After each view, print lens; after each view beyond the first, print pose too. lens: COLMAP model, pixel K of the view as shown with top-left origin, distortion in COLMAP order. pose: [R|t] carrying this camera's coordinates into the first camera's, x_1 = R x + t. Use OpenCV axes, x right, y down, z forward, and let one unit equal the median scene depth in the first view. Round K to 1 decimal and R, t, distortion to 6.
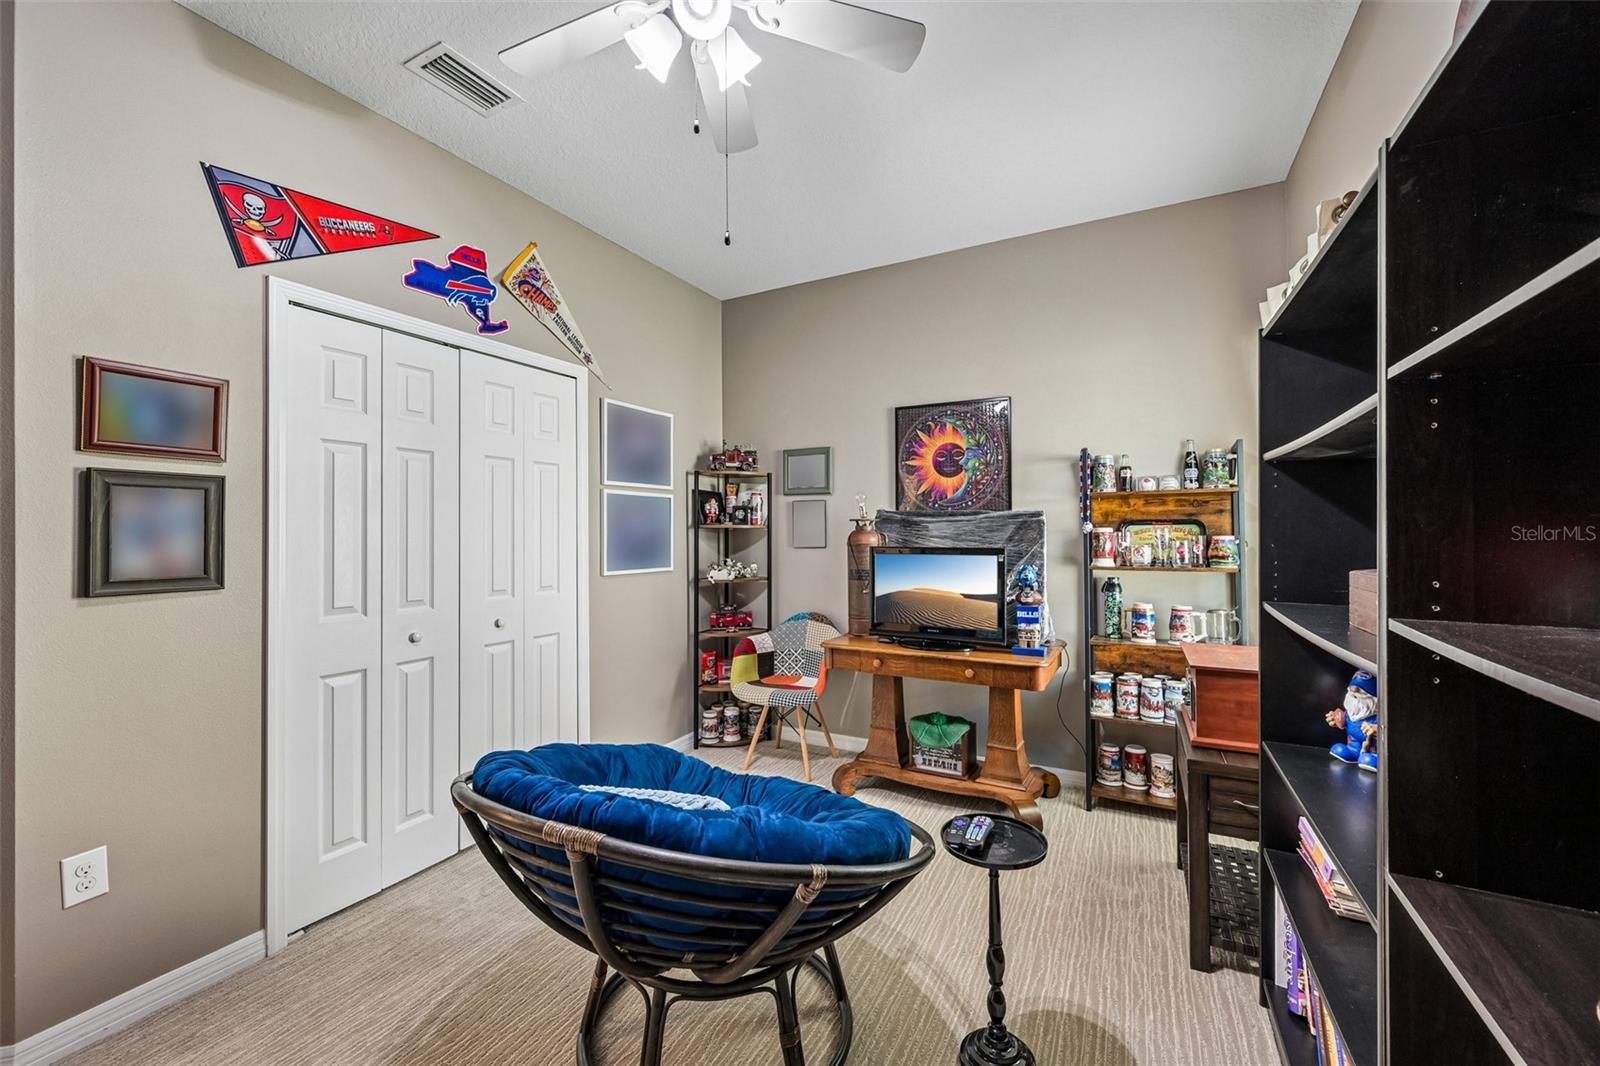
lens RADIAL K [[636.3, 0, 803.6], [0, 636.3, 528.6], [0, 0, 1]] dist [-0.001659, -0.000886]
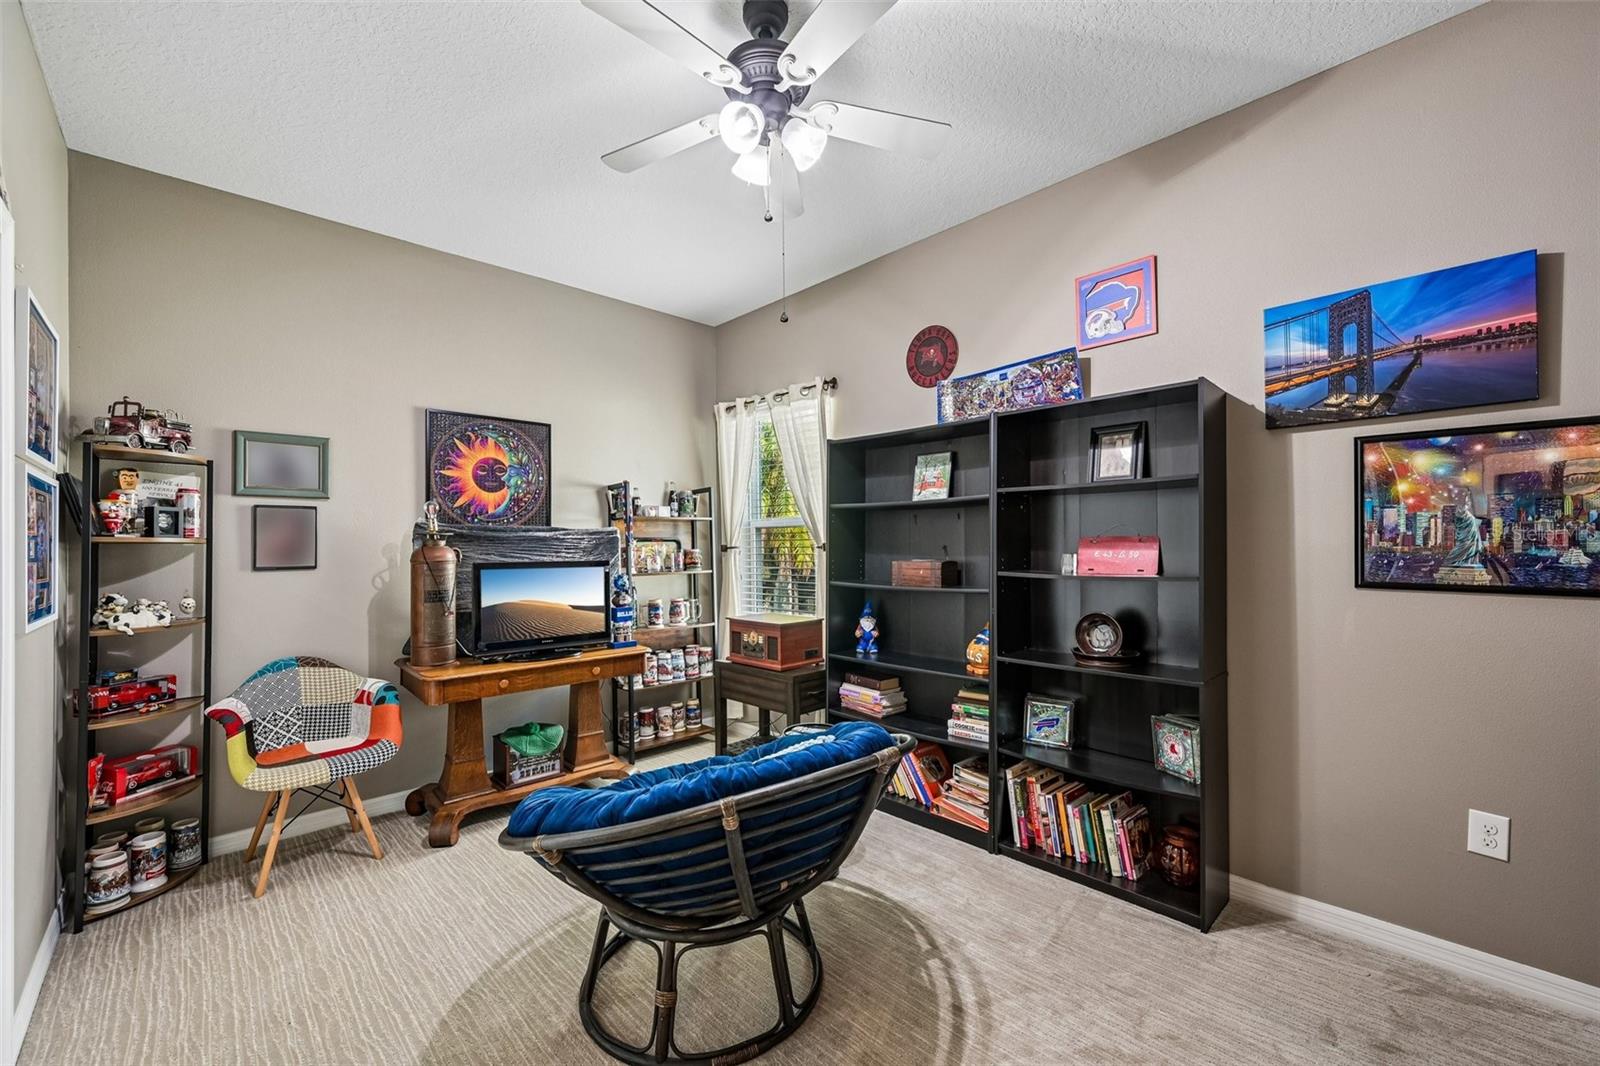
lens RADIAL K [[636.3, 0, 807.3], [0, 636.3, 538.9], [0, 0, 1]] dist [-0.001659, -0.000886]
pose [[0.312032, 0.010481, 0.950014, -0.605293], [0.000913, 0.999935, -0.011332, 0.003812], [-0.950071, 0.004403, 0.312002, 0.243114]]
